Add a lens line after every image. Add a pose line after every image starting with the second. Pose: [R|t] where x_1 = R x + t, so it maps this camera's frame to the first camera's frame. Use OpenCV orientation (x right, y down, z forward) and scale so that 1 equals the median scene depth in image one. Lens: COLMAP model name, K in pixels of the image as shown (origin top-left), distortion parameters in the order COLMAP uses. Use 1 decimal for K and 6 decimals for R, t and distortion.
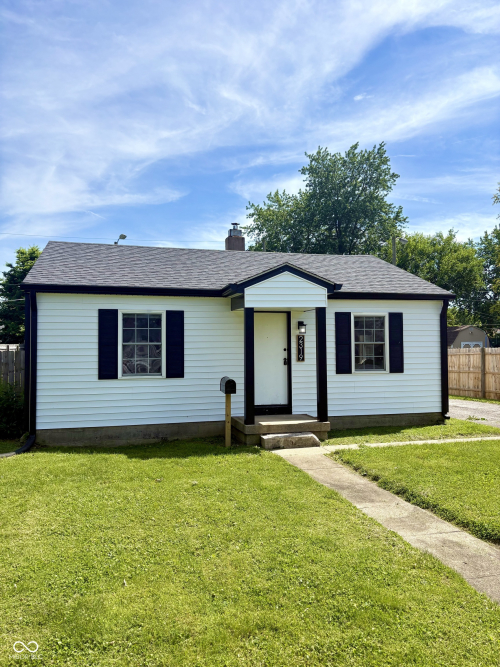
lens RADIAL K [[536.5, 0, 250.0], [0, 536.5, 333.5], [0, 0, 1]] dist [0.109338, -0.001259]
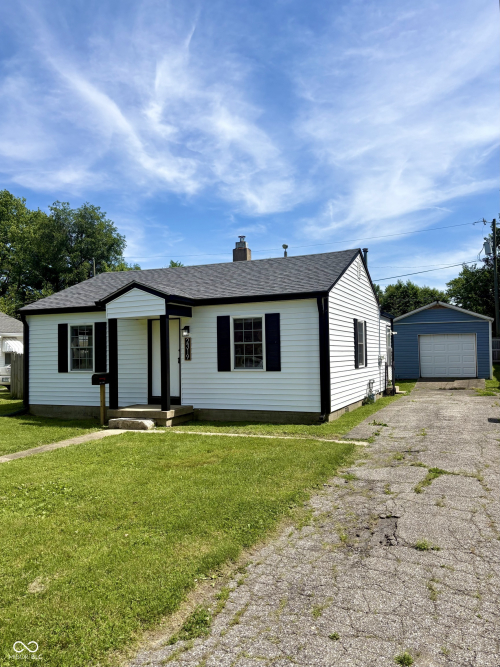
lens RADIAL K [[531.2, 0, 250.0], [0, 531.2, 333.5], [0, 0, 1]] dist [-0.000225, -0.004587]
pose [[0.792968, -0.028312, -0.608605, 0.855249], [0.033993, 0.999420, -0.002203, 0.000768], [0.608314, -0.018941, 0.793471, 0.160629]]
